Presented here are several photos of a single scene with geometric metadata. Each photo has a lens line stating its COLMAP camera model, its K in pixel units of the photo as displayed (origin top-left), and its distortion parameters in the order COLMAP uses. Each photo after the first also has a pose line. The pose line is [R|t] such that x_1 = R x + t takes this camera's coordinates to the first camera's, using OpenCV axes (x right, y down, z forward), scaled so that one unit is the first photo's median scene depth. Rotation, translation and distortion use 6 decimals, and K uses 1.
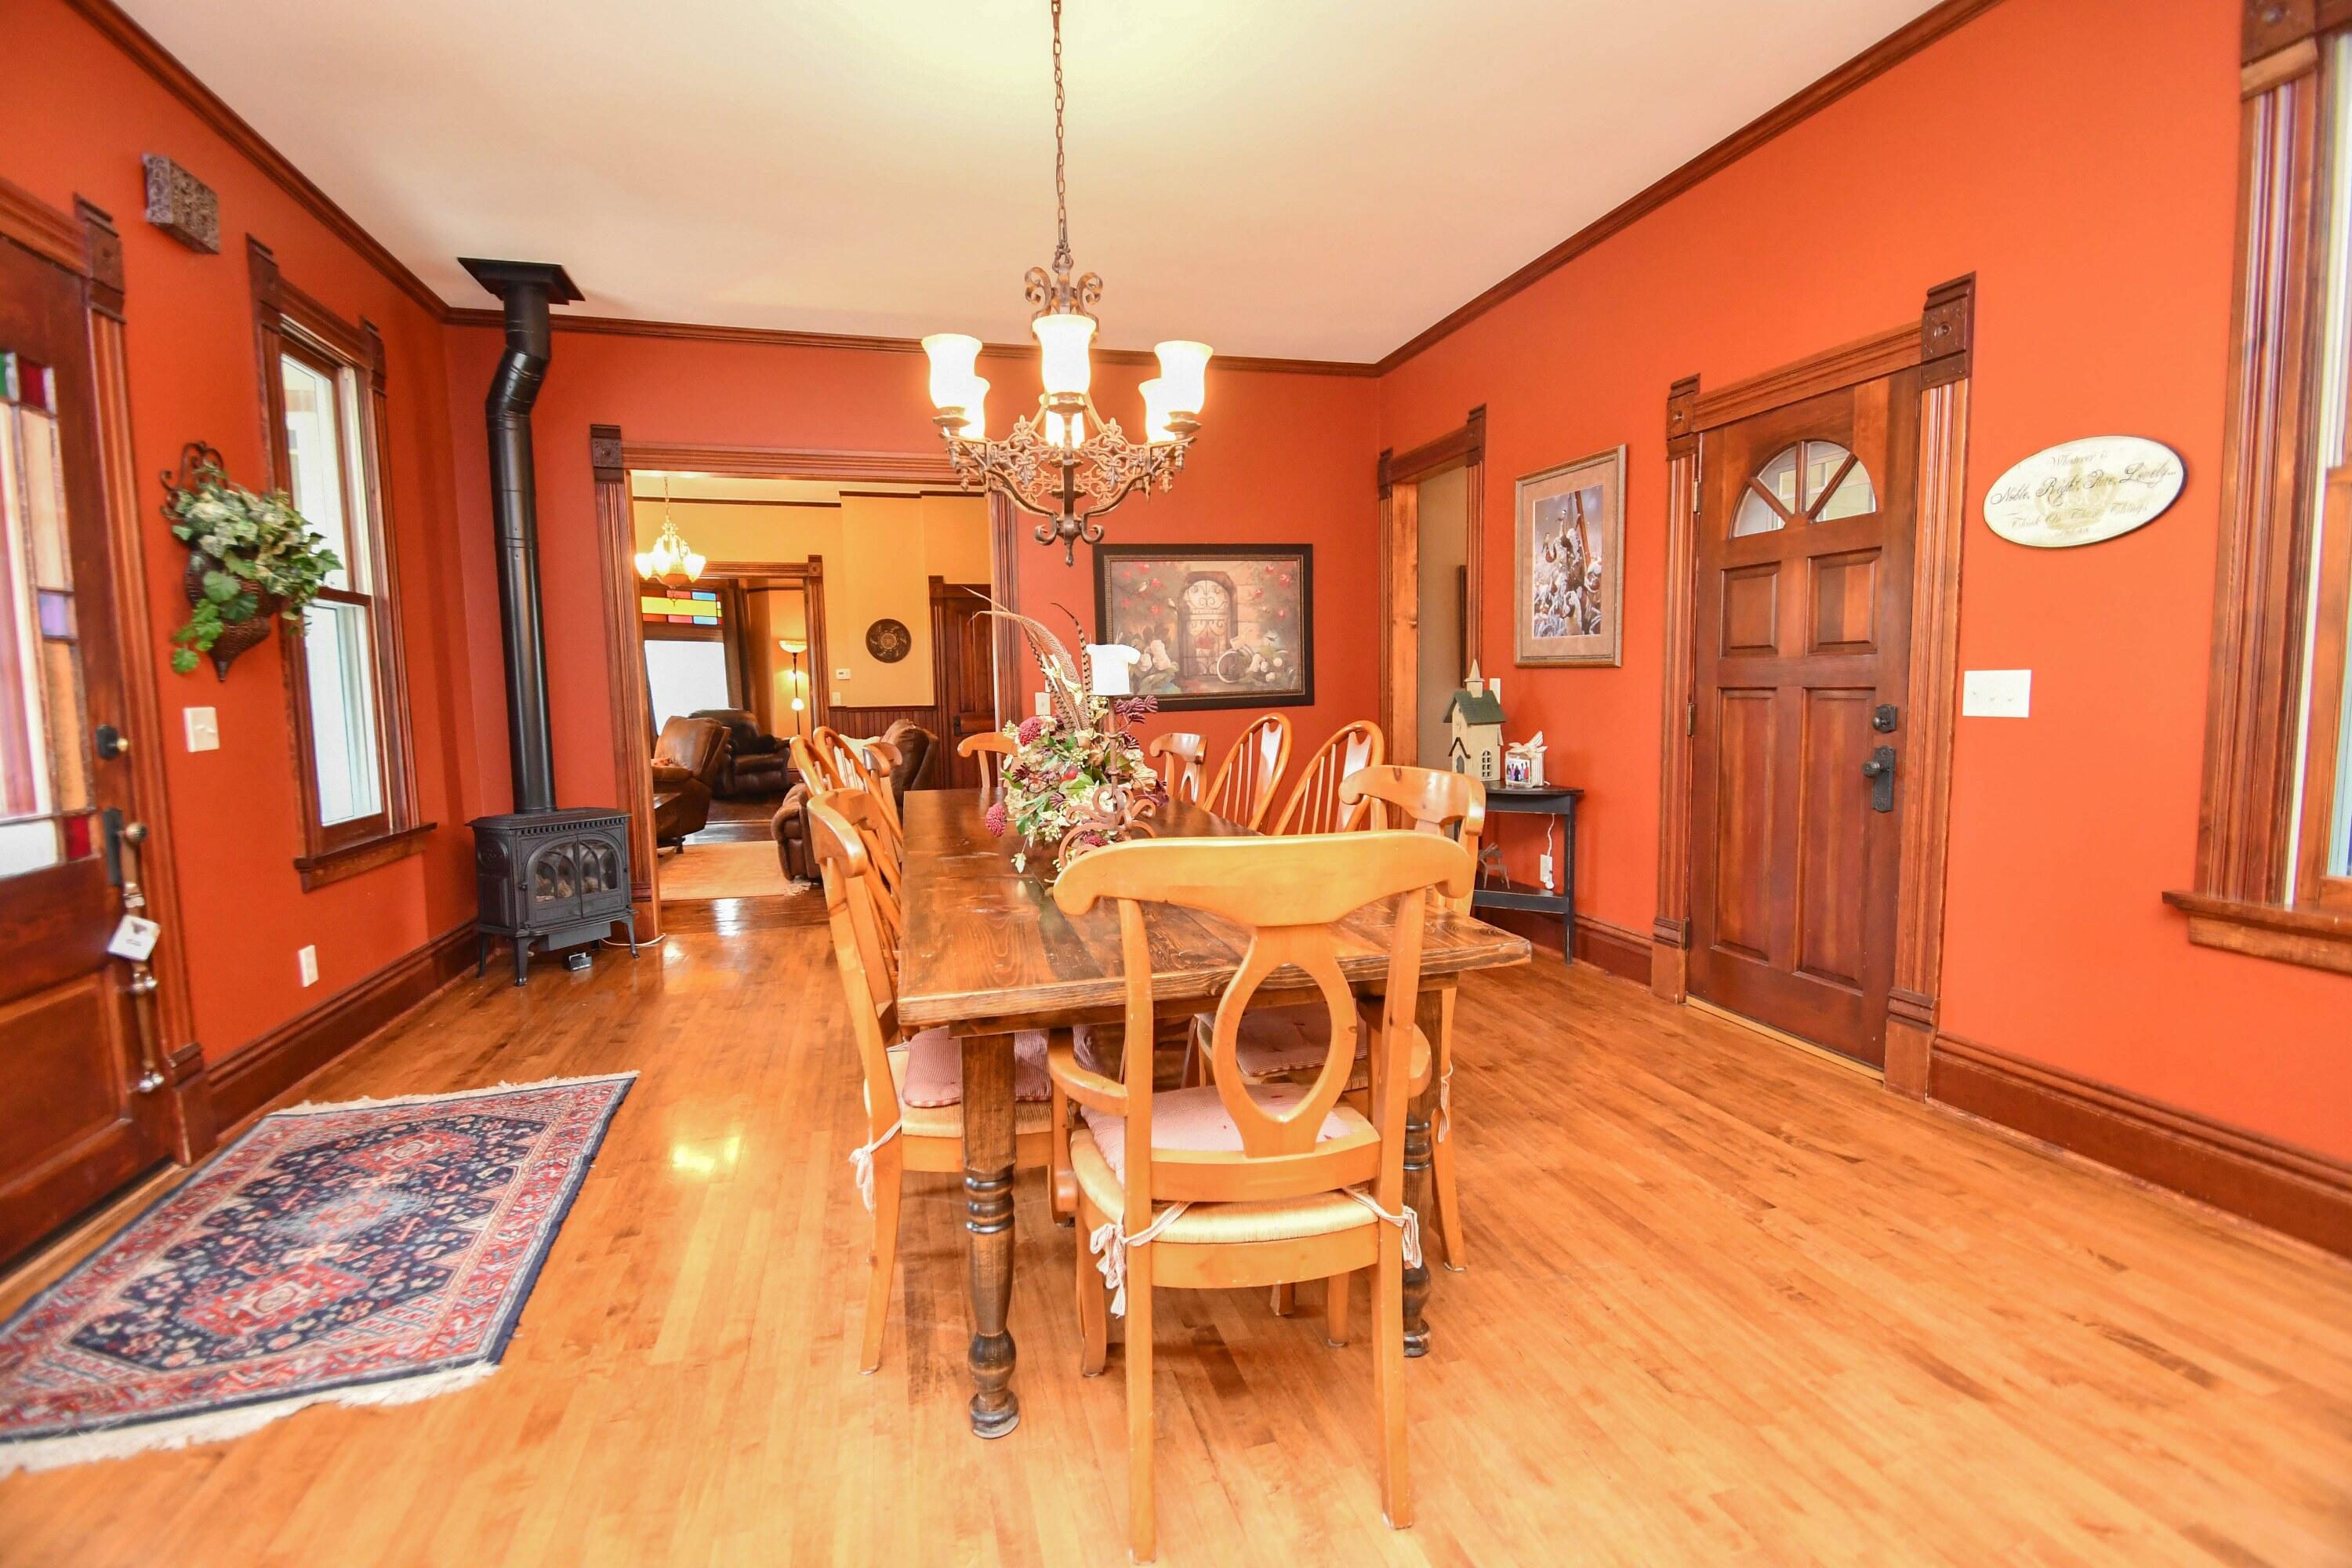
lens RADIAL K [[1037.3, 0, 1155.0], [0, 1037.3, 782.0], [0, 0, 1]] dist [0.011893, -0.013960]
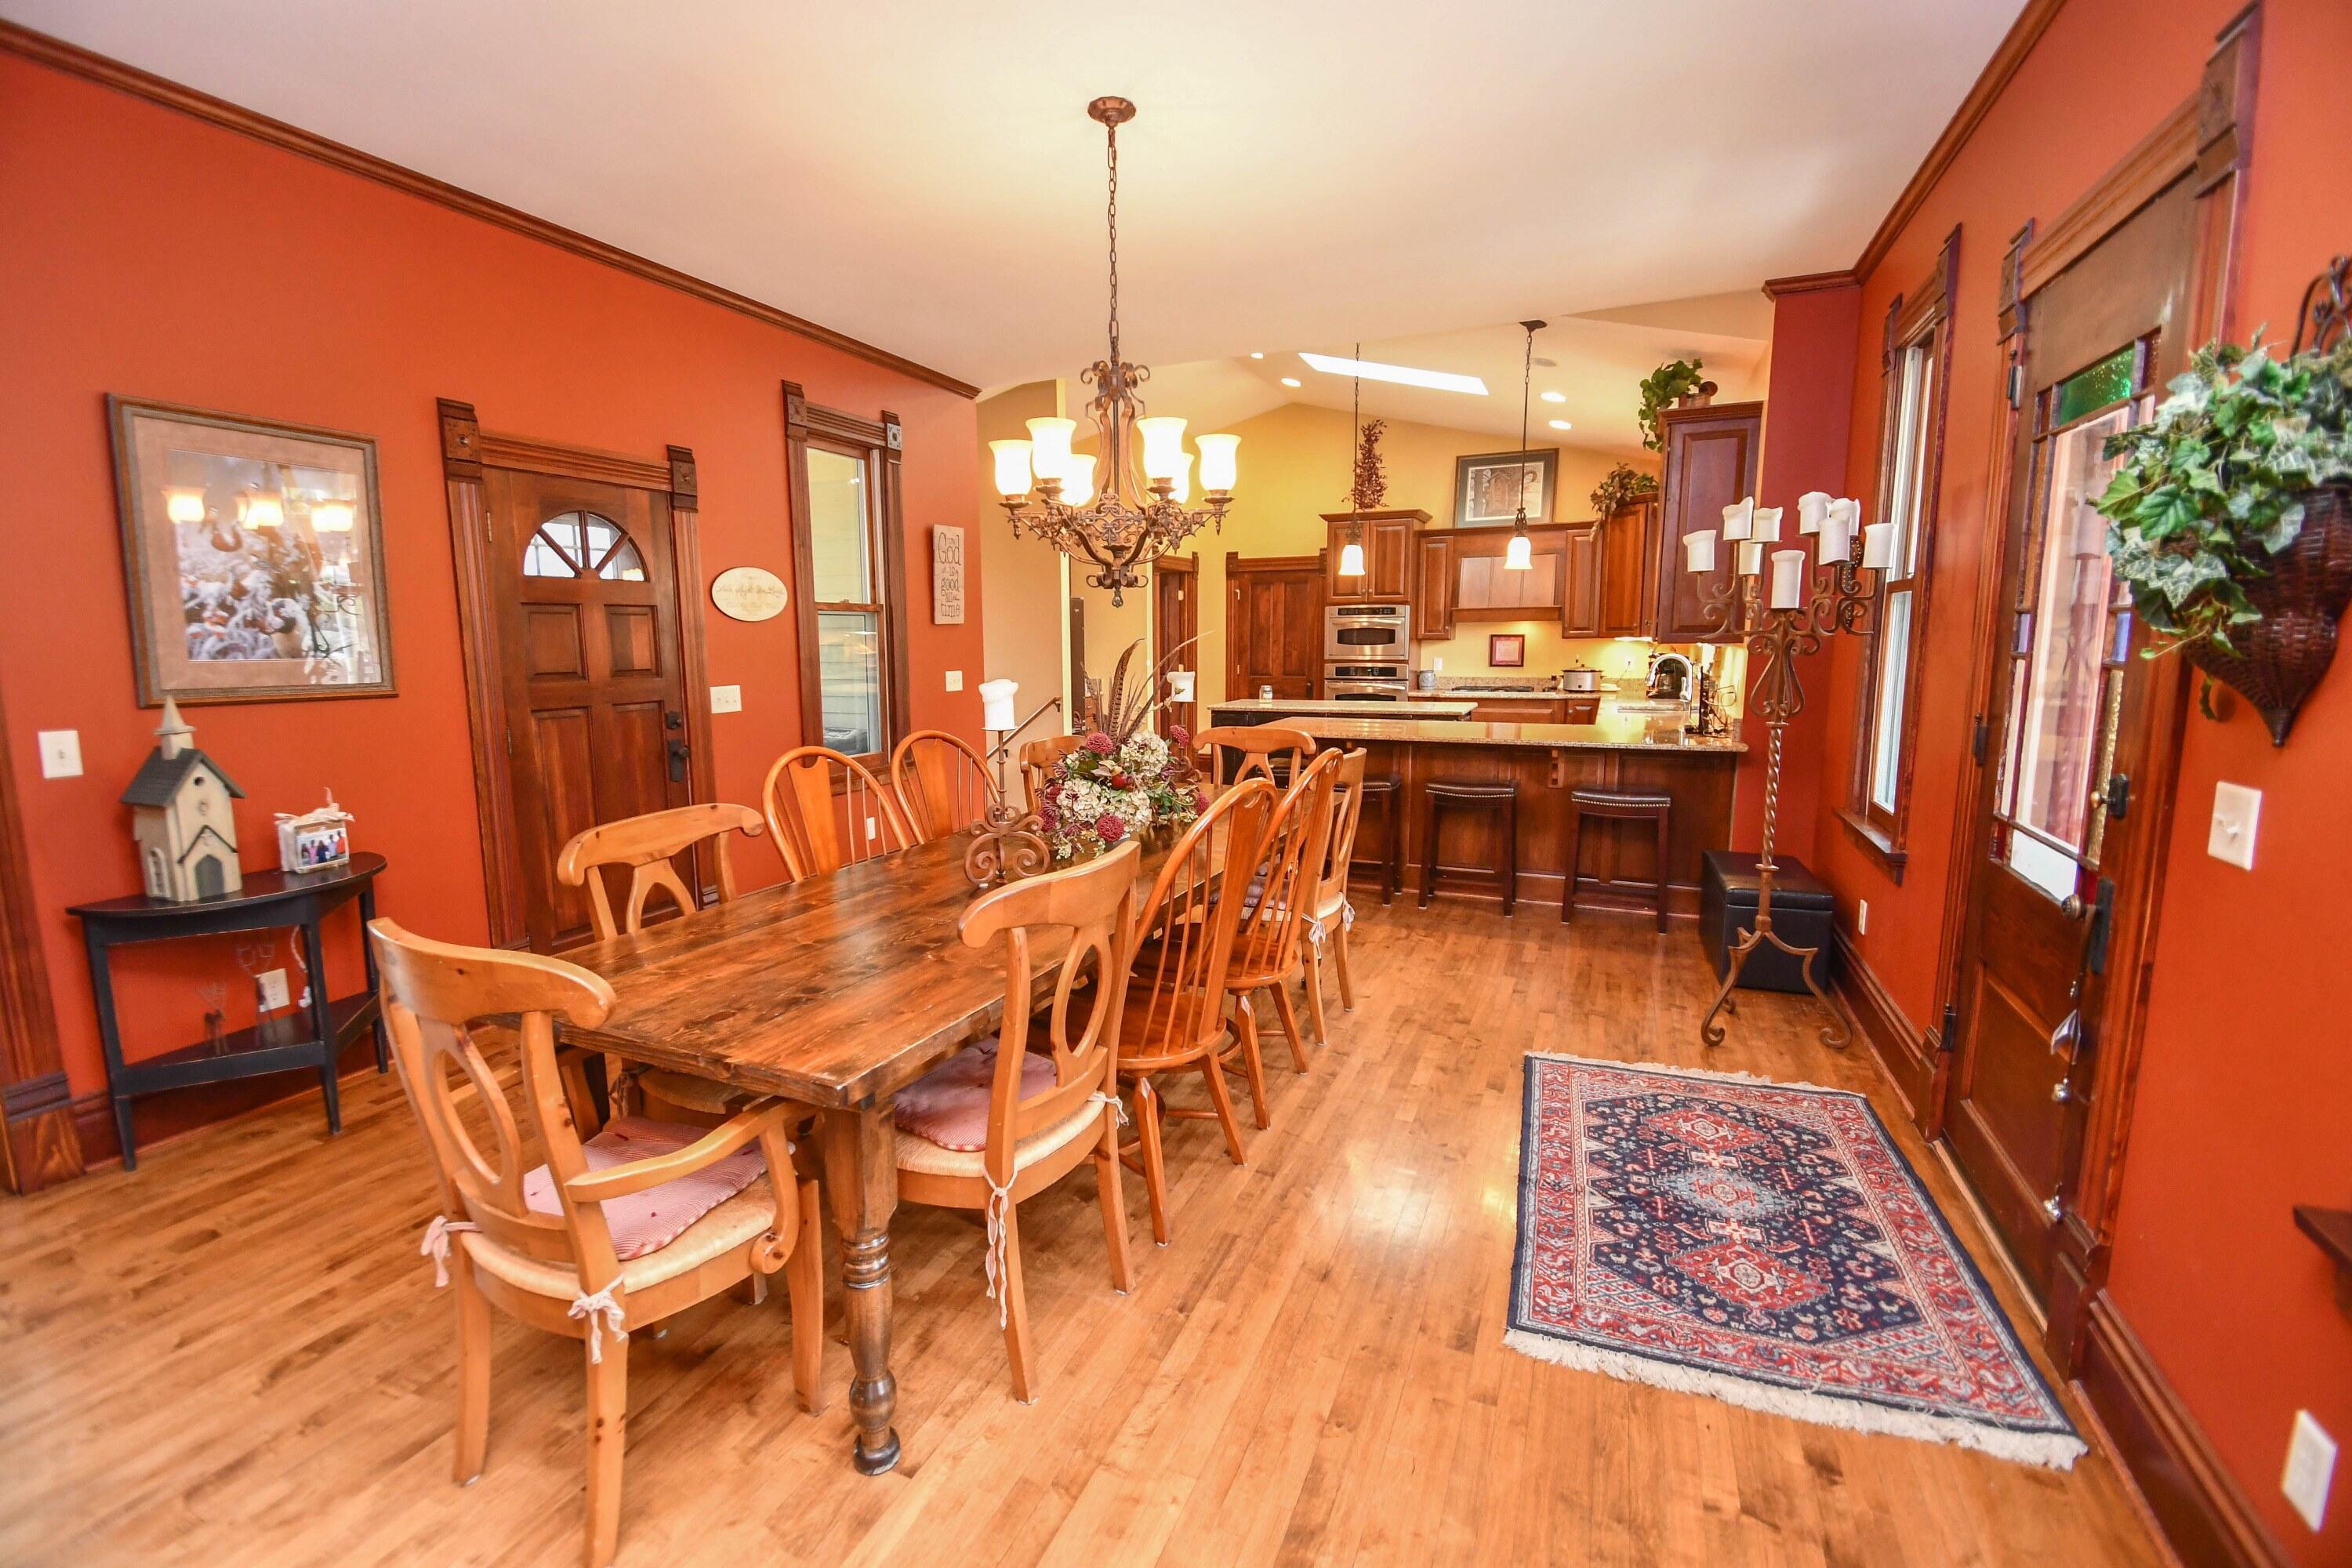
lens RADIAL K [[1037.3, 0, 1157.5], [0, 1037.3, 773.0], [0, 0, 1]] dist [0.011893, -0.013960]
pose [[-0.781519, -0.059023, 0.621083, -0.640688], [0.081886, 0.977198, 0.195904, -0.182099], [-0.618484, 0.203961, -0.758866, 1.399678]]
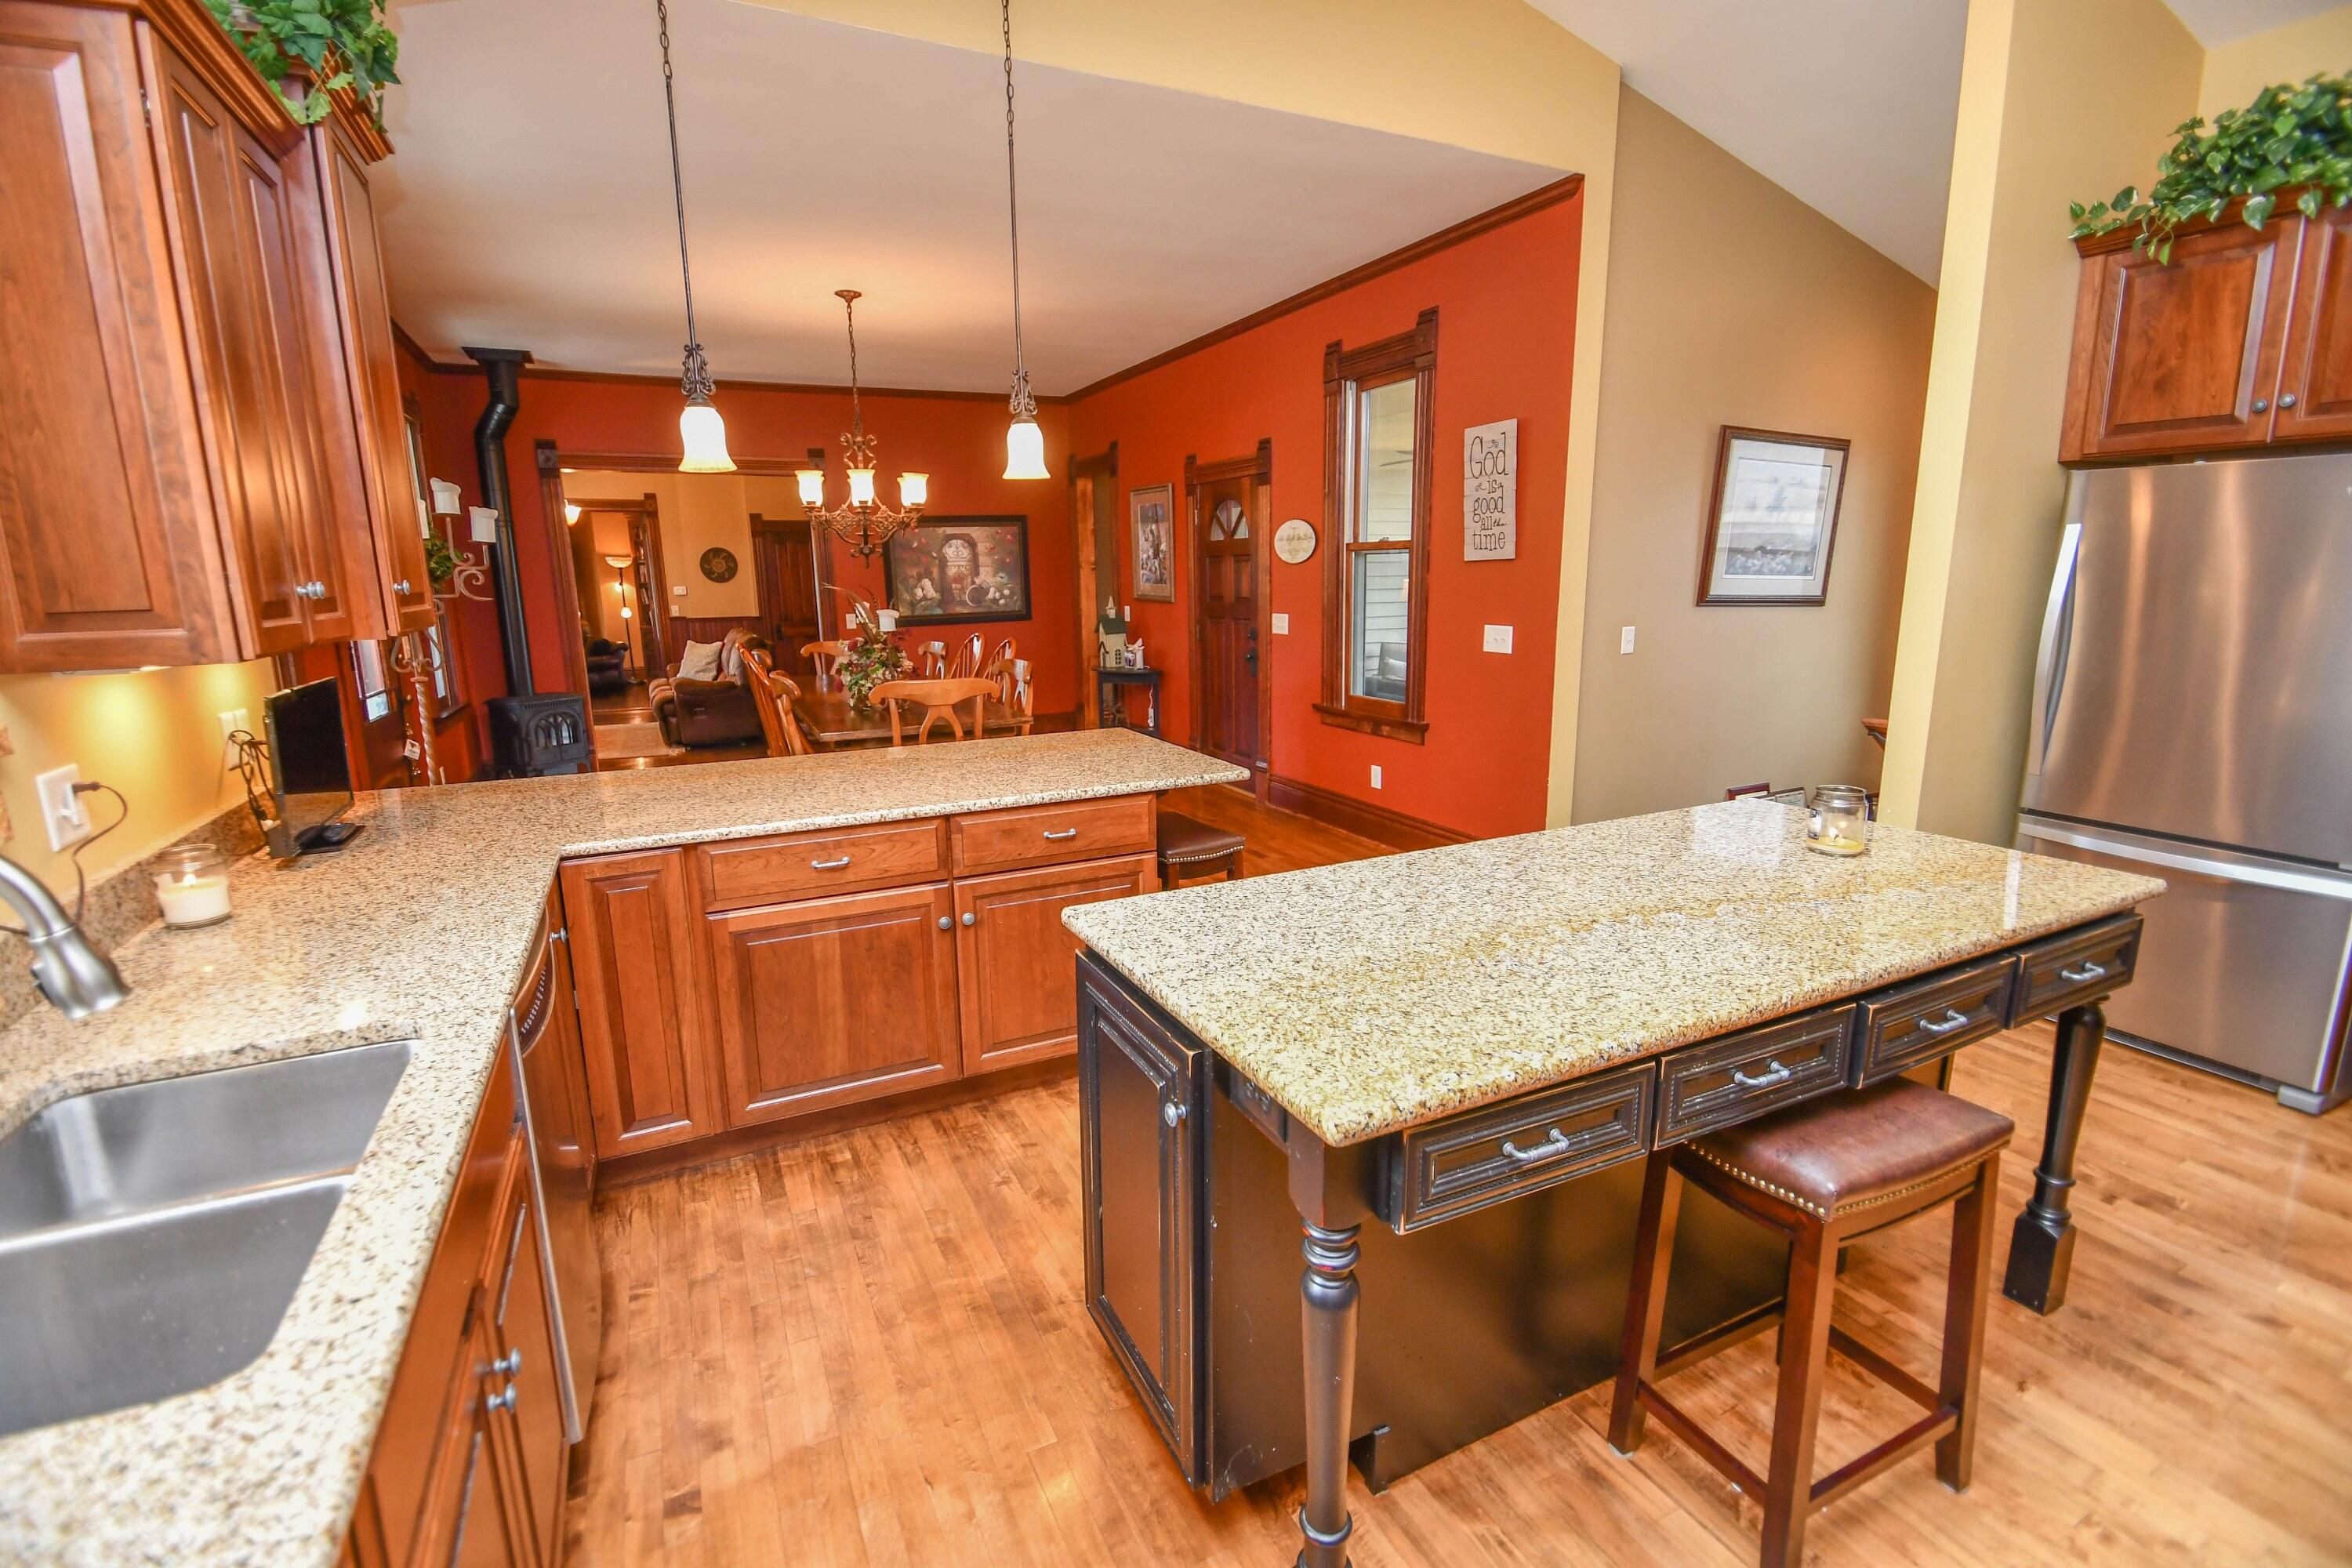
lens RADIAL K [[1037.3, 0, 1159.0], [0, 1037.3, 780.4], [0, 0, 1]] dist [0.011893, -0.013960]
pose [[0.982368, -0.036107, 0.183437, 0.074906], [0.017626, 0.994689, 0.101401, 0.017186], [-0.186124, -0.096380, 0.977788, -0.928605]]
